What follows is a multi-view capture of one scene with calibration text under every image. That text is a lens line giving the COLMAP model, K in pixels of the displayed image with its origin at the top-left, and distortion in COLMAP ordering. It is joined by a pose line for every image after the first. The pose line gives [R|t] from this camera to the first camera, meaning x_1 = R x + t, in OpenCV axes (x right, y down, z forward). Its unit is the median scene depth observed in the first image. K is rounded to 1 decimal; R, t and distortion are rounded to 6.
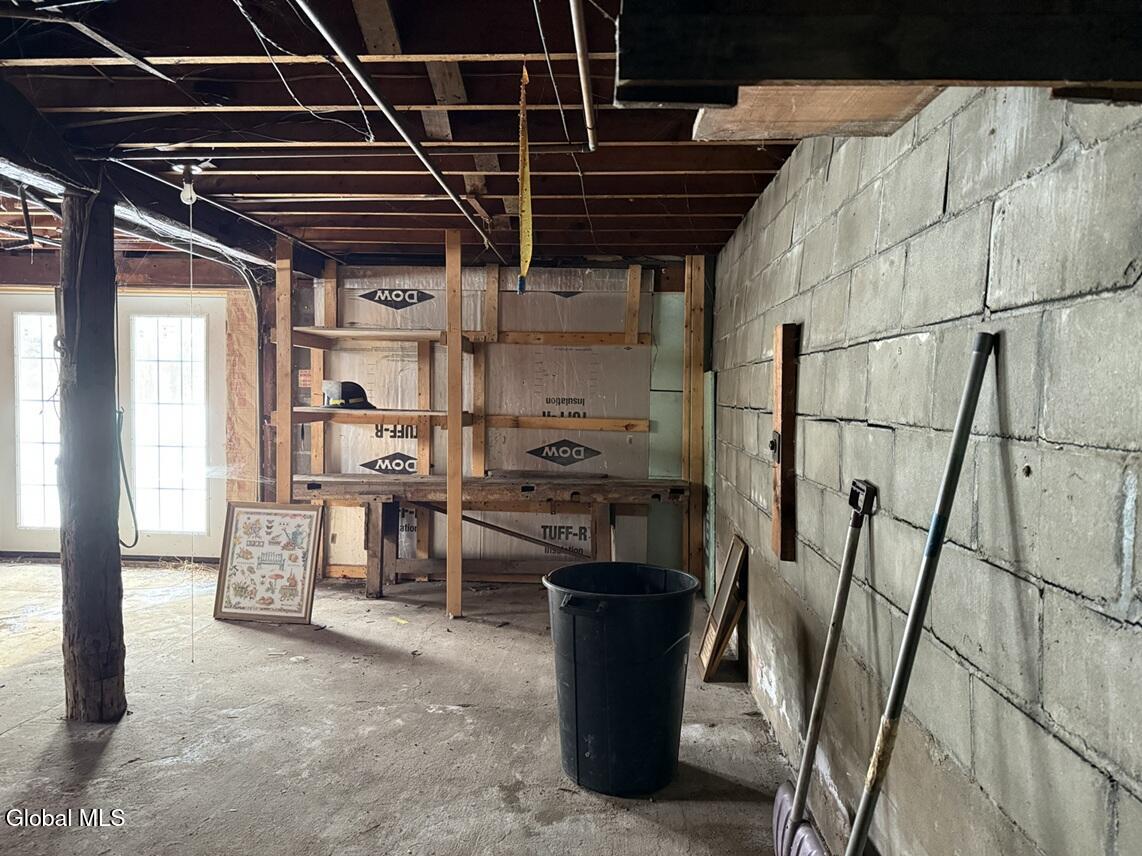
lens RADIAL K [[800.3, 0, 575.3], [0, 800.3, 427.5], [0, 0, 1]] dist [0.064346, -0.006415]
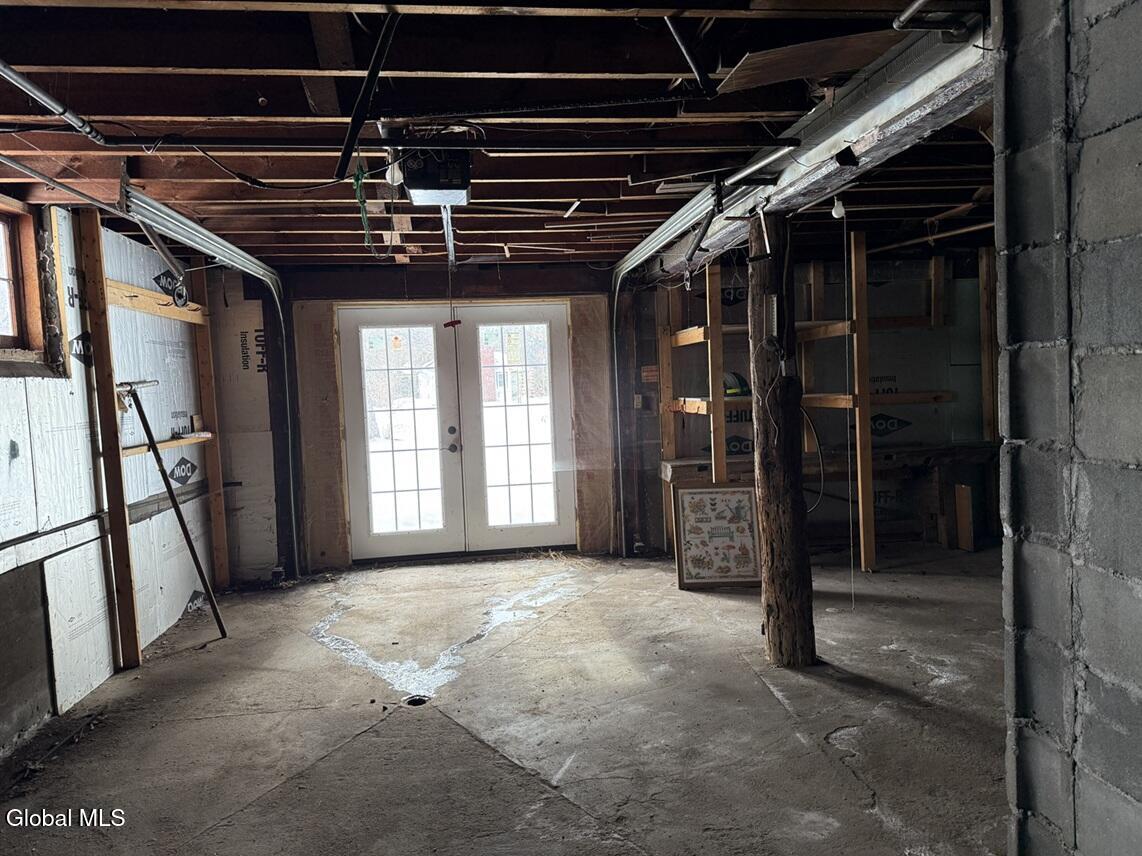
lens RADIAL K [[800.3, 0, 563.8], [0, 800.3, 427.7], [0, 0, 1]] dist [0.064346, -0.006415]
pose [[0.984945, -0.067123, 0.159302, -0.750153], [0.066539, 0.997743, 0.009003, -0.005727], [-0.159547, 0.001732, 0.987189, -0.059487]]
